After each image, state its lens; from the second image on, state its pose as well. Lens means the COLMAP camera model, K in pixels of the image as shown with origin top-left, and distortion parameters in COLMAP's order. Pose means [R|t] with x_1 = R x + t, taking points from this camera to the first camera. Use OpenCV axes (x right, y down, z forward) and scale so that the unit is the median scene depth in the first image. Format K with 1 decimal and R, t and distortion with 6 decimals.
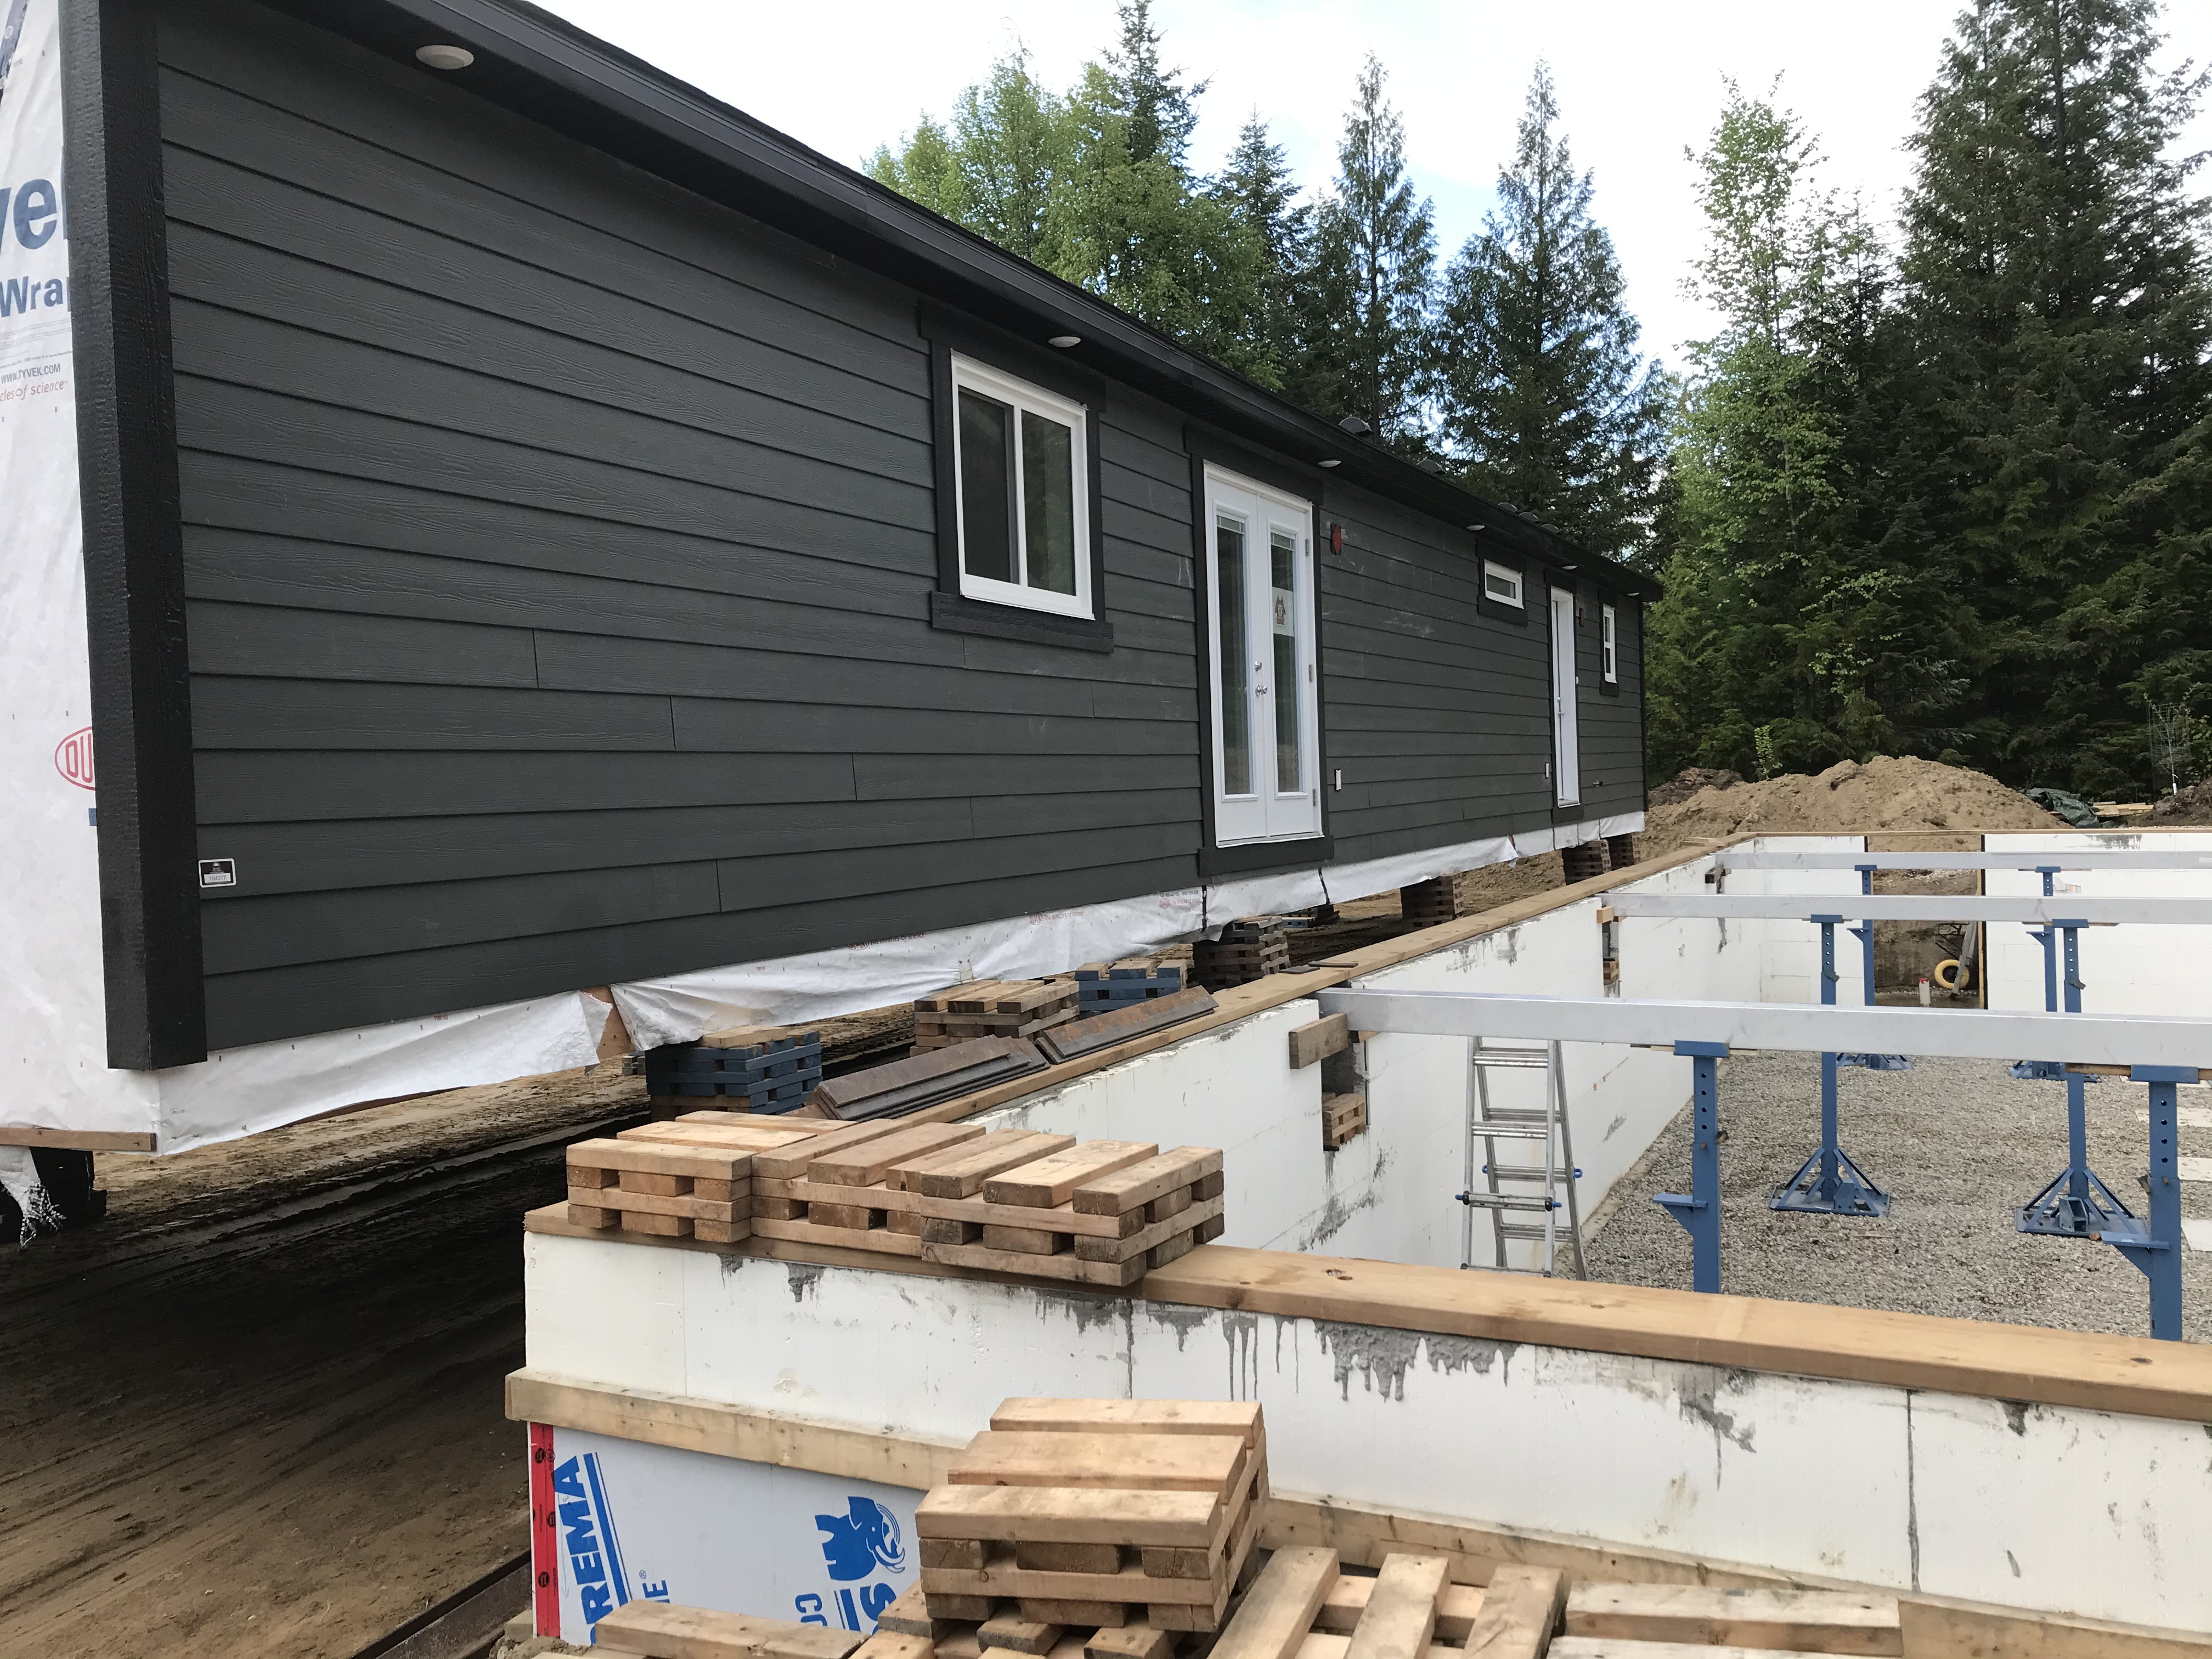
lens RADIAL K [[1820.0, 0, 1099.8], [0, 1820.0, 809.2], [0, 0, 1]] dist [0.019998, -0.014047]
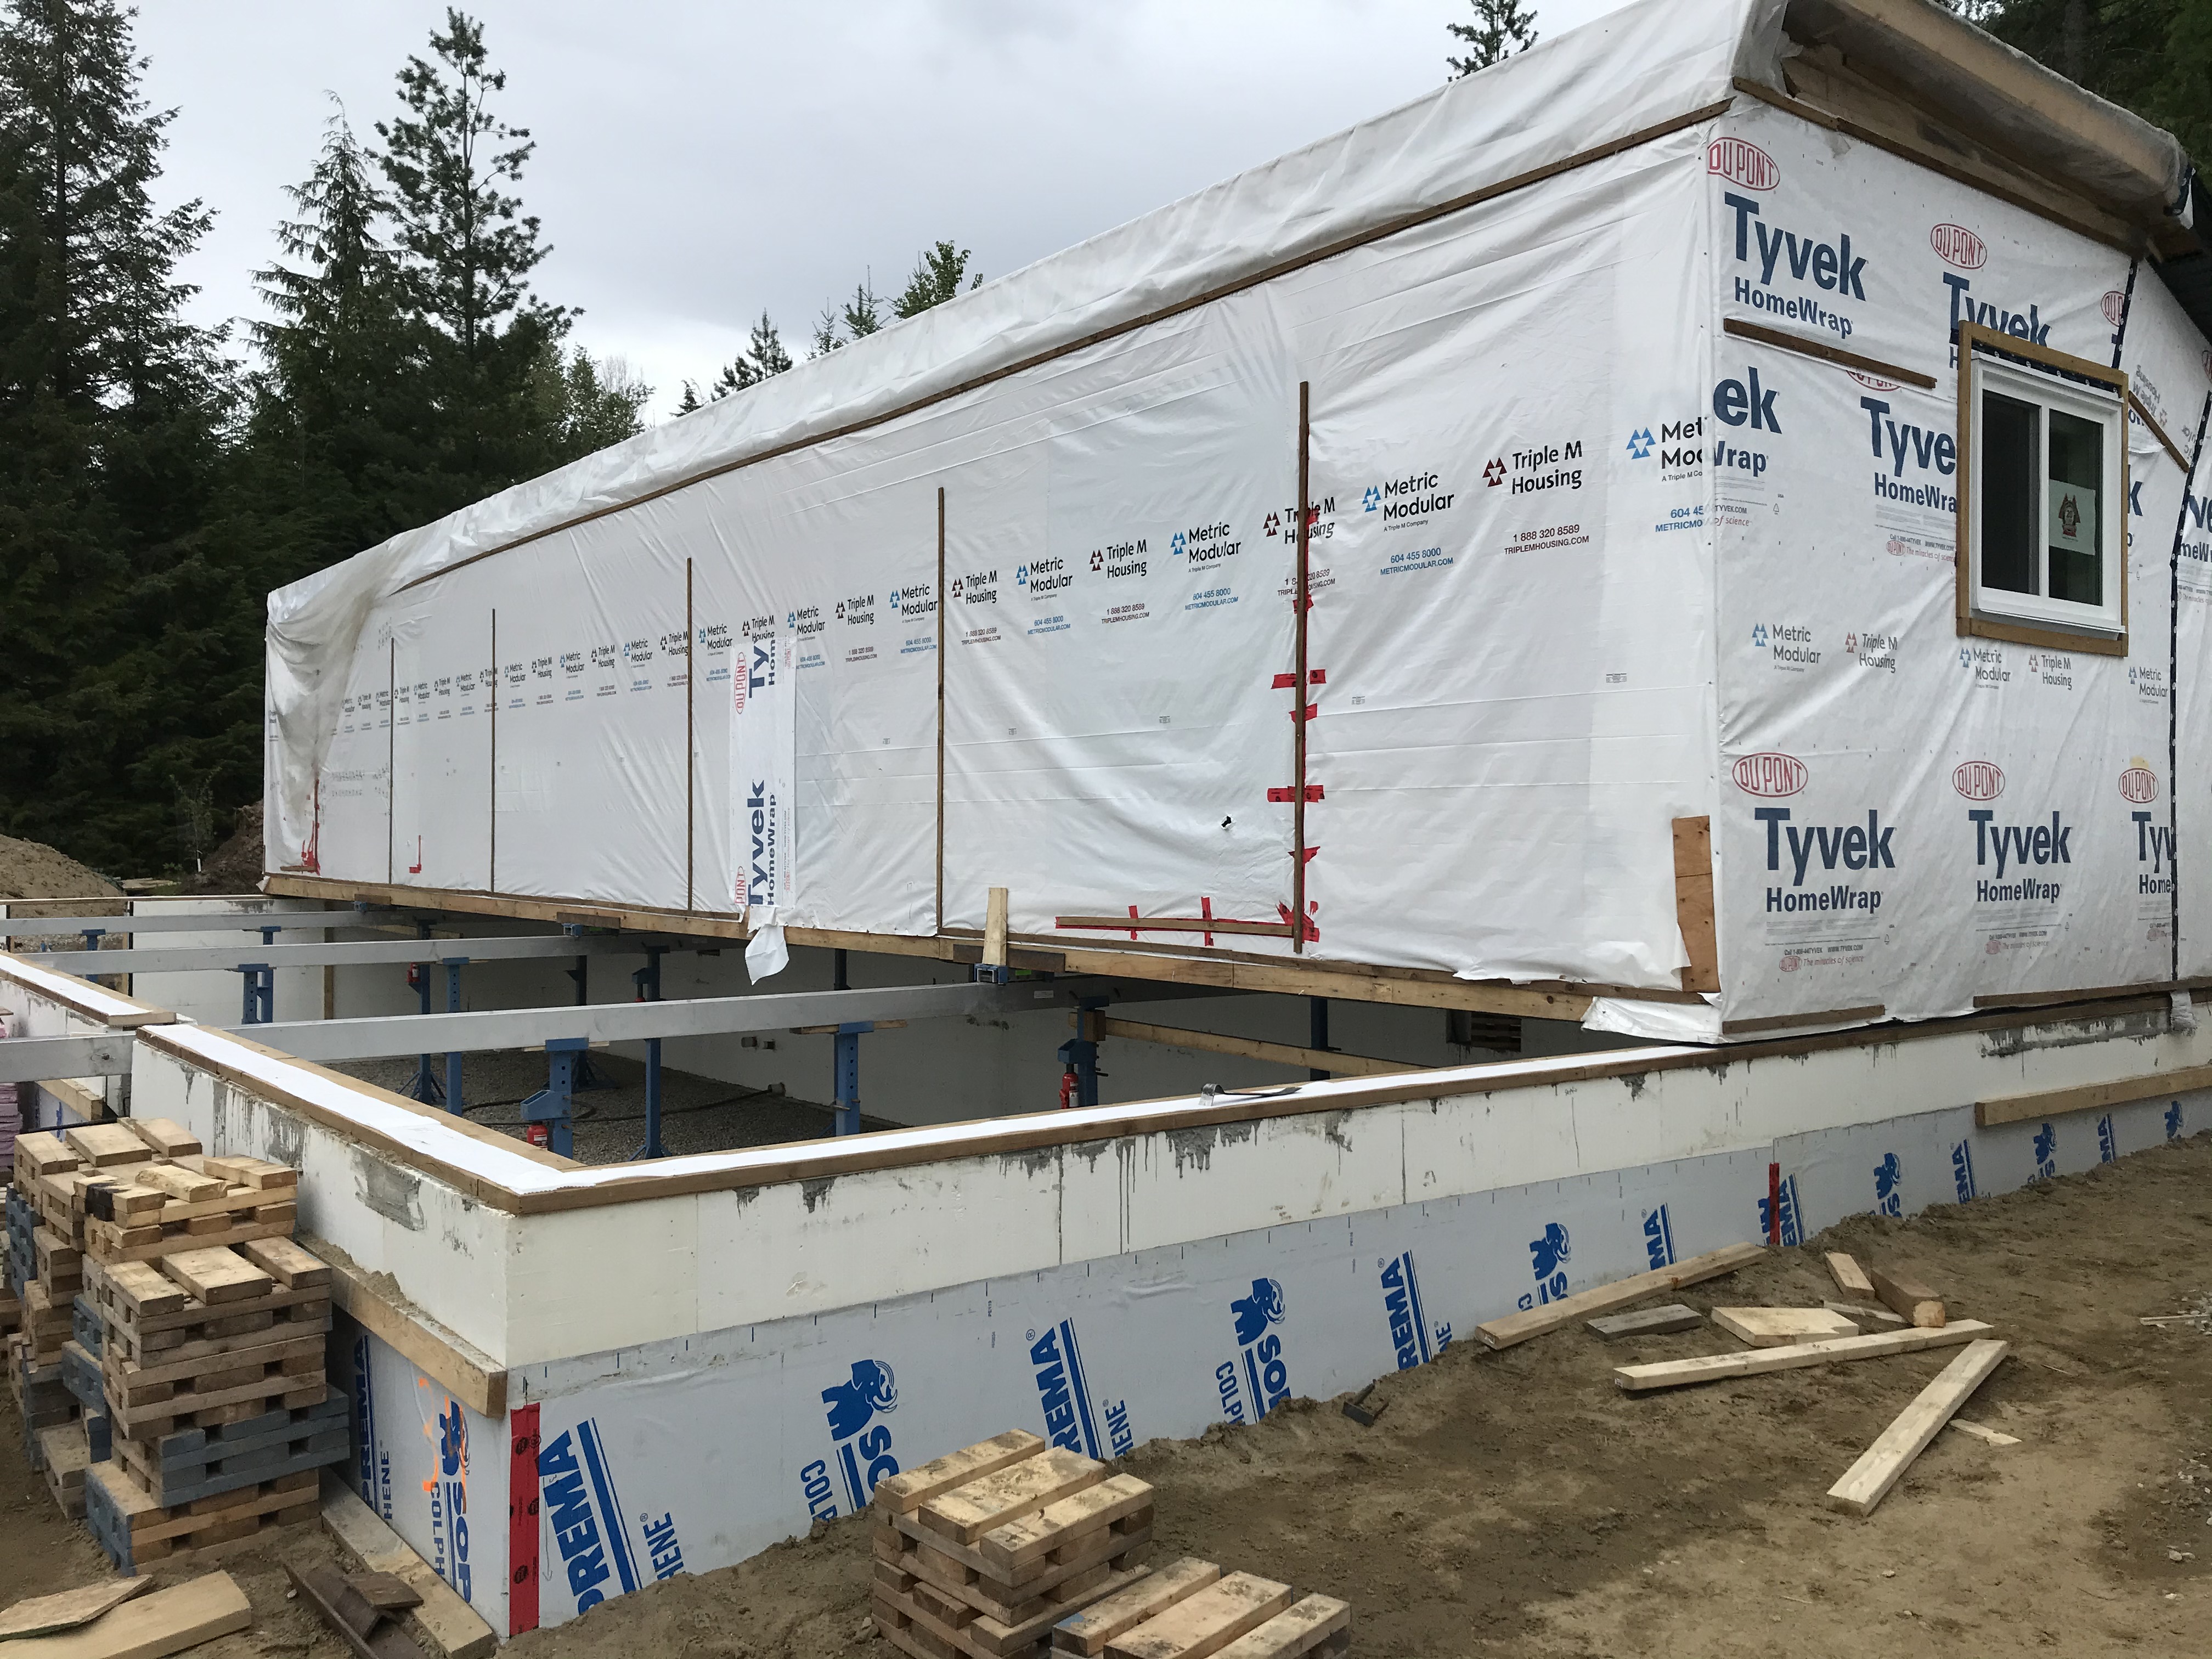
lens RADIAL K [[1820.0, 0, 1088.0], [0, 1820.0, 822.6], [0, 0, 1]] dist [0.019998, -0.014047]
pose [[0.451892, 0.030386, 0.891555, -0.152526], [0.006095, 0.999291, -0.037147, 0.008704], [-0.892052, 0.022221, 0.451387, 0.041279]]
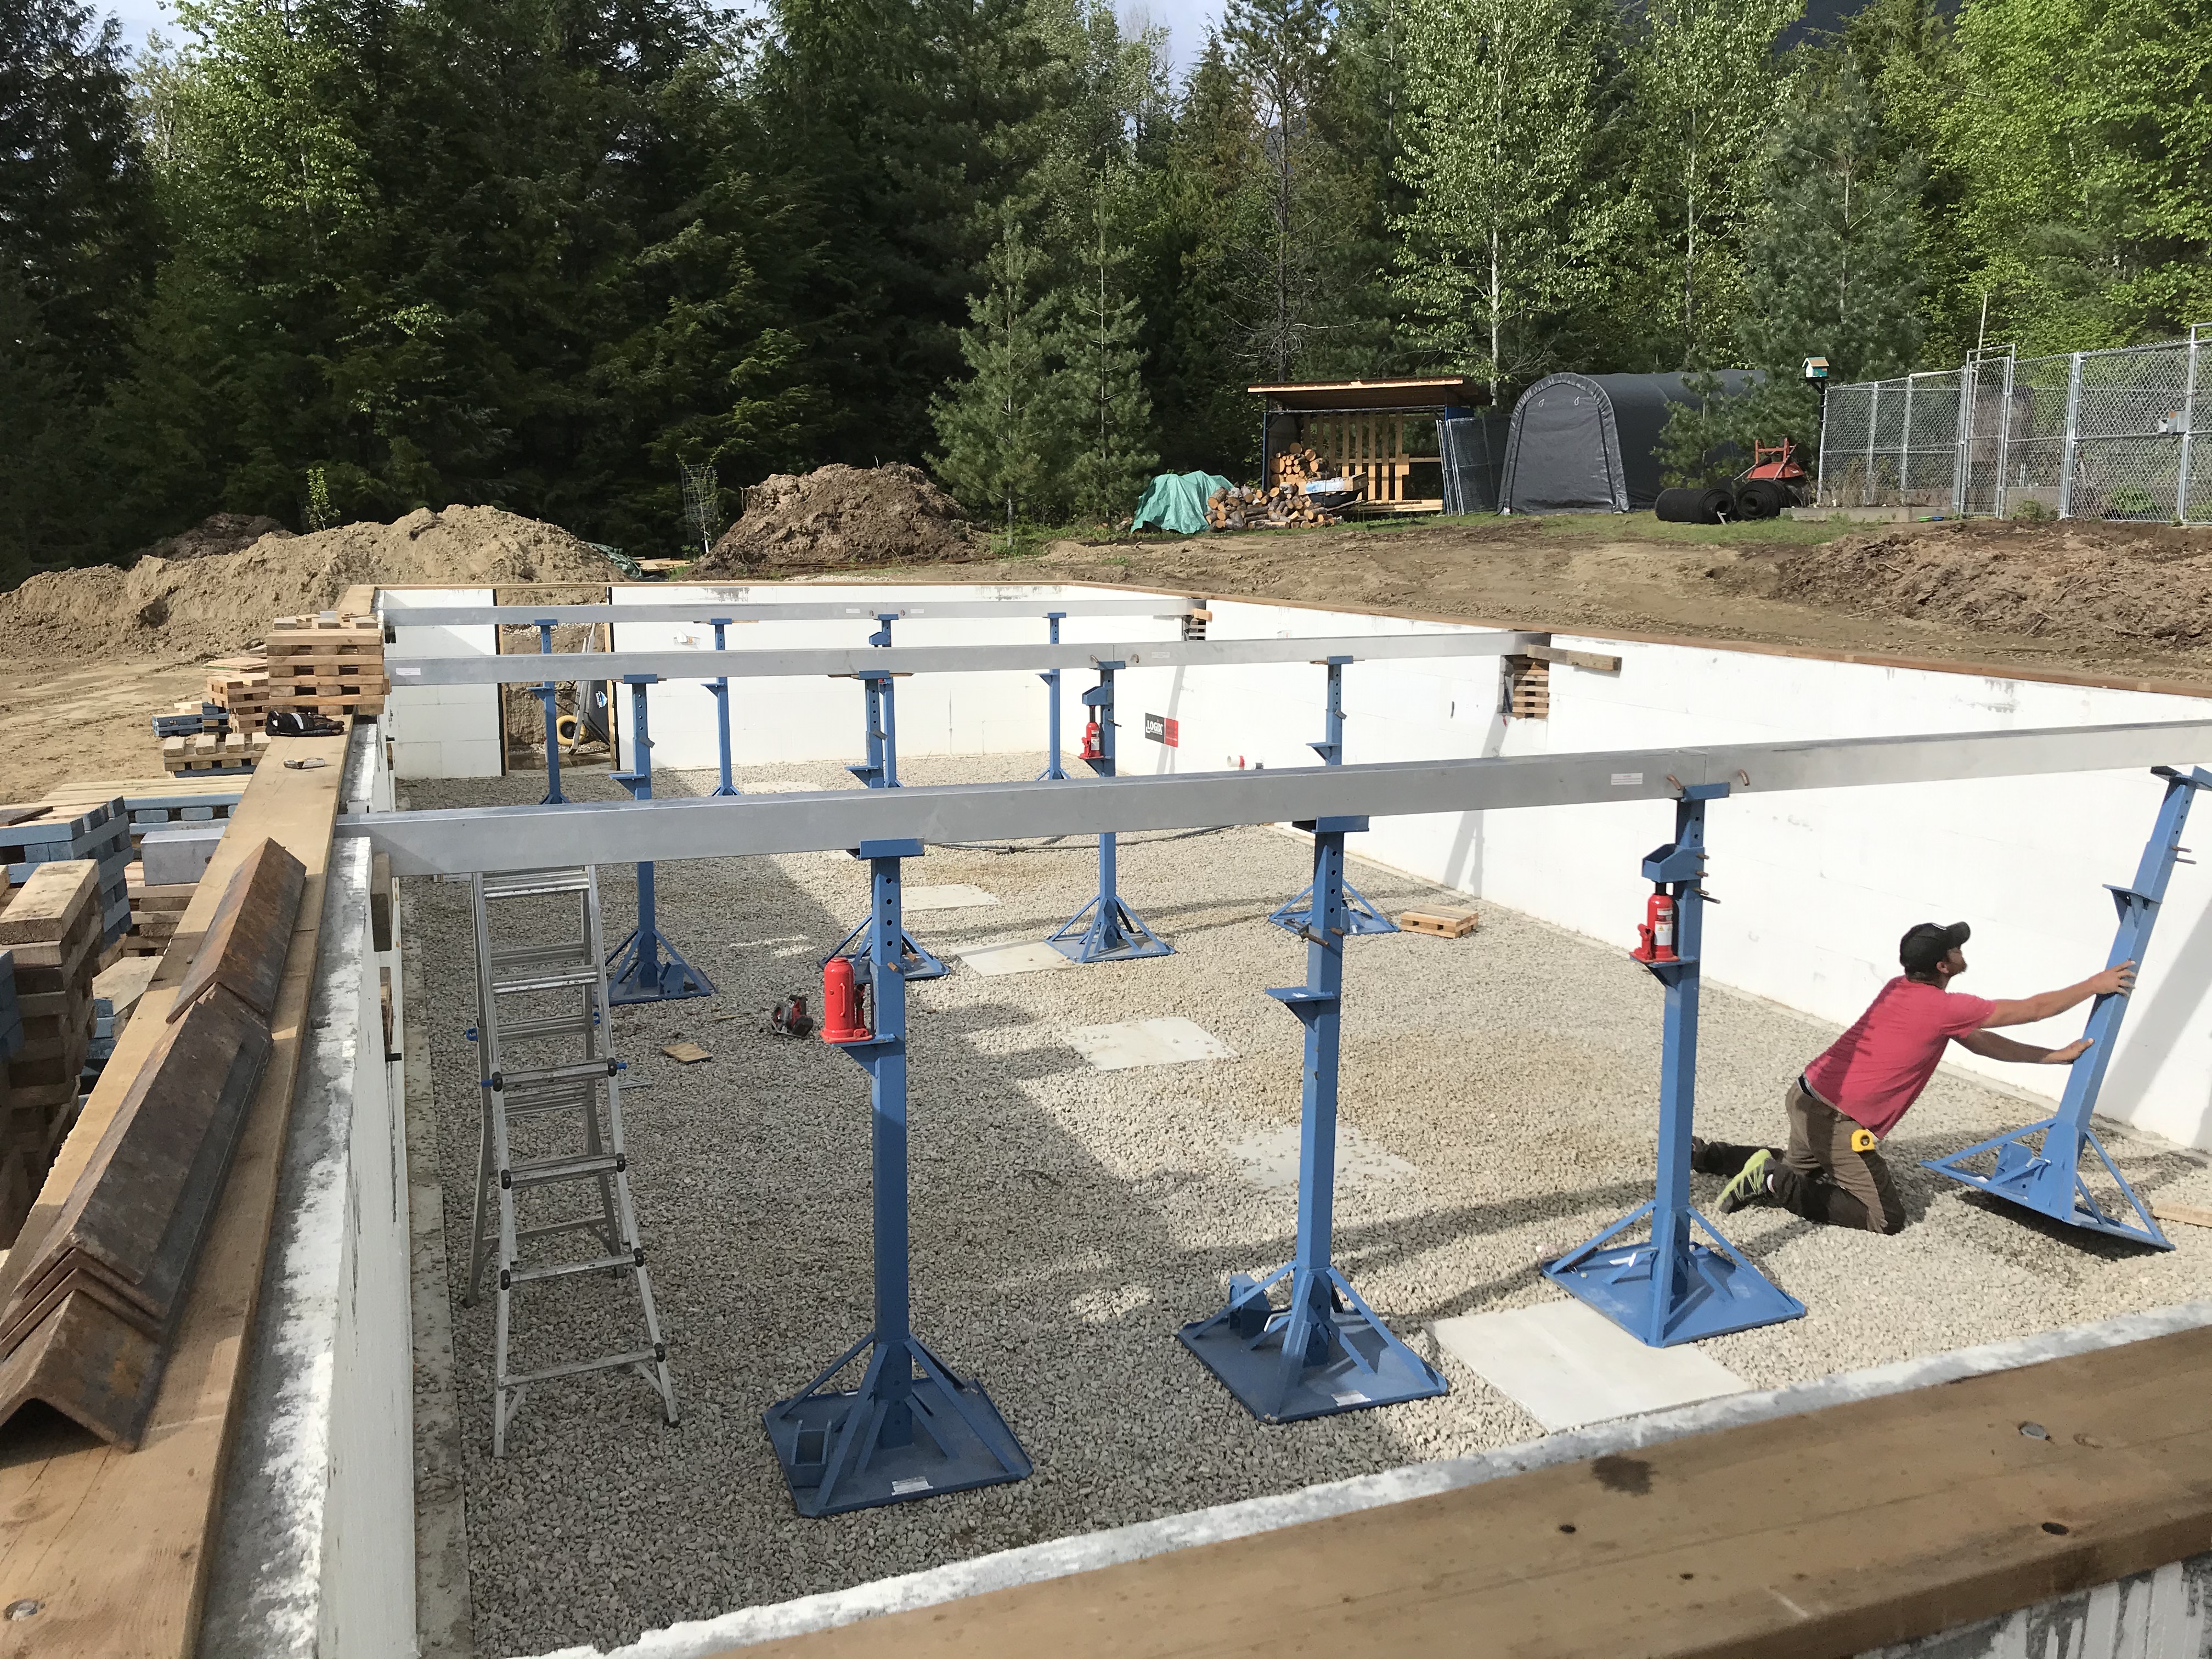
lens RADIAL K [[1820.0, 0, 1114.9], [0, 1820.0, 789.3], [0, 0, 1]] dist [0.019998, -0.014047]
pose [[0.674673, -0.084319, 0.733285, -0.046702], [-0.004793, 0.992932, 0.118585, 0.003302], [-0.738101, -0.083520, 0.669500, 0.105742]]
